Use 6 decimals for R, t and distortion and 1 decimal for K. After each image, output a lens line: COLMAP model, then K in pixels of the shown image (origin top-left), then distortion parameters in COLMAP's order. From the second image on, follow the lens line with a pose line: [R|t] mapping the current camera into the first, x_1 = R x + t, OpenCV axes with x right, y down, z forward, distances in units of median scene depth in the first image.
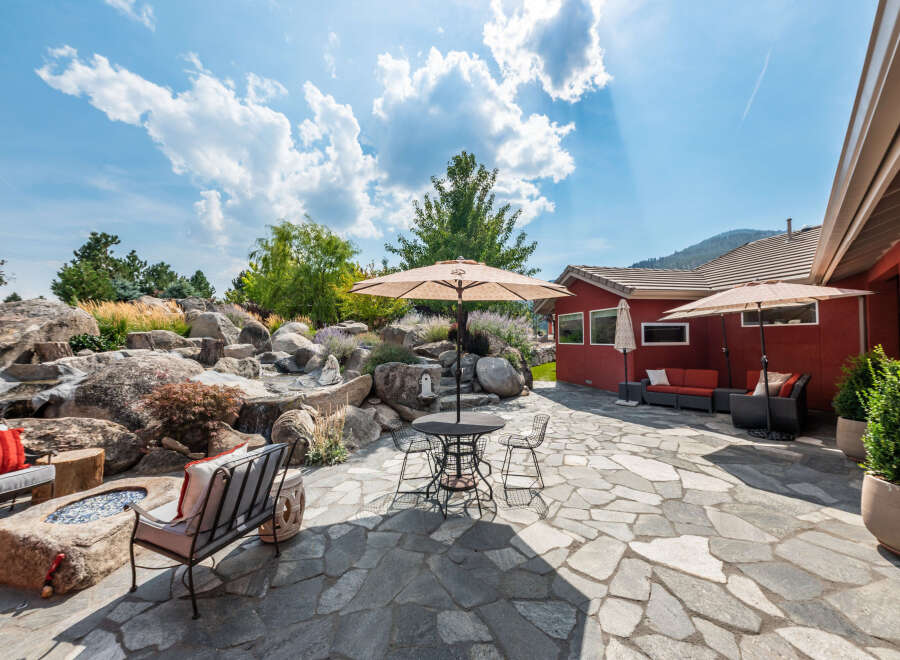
lens RADIAL K [[343.0, 0, 453.6], [0, 343.0, 330.0], [0, 0, 1]] dist [0.007981, -0.002540]
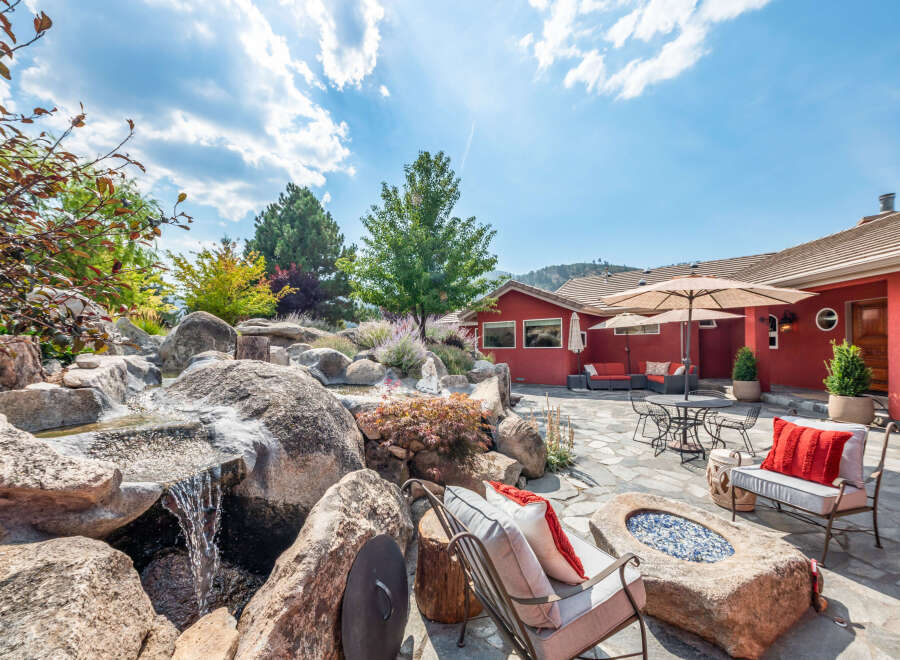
lens RADIAL K [[343.0, 0, 460.3], [0, 343.0, 344.2], [0, 0, 1]] dist [0.007981, -0.002540]
pose [[0.778475, 0.000839, 0.627675, -0.857407], [-0.011612, 0.999847, 0.013066, 0.026112], [-0.627568, -0.017460, 0.778366, 0.308627]]
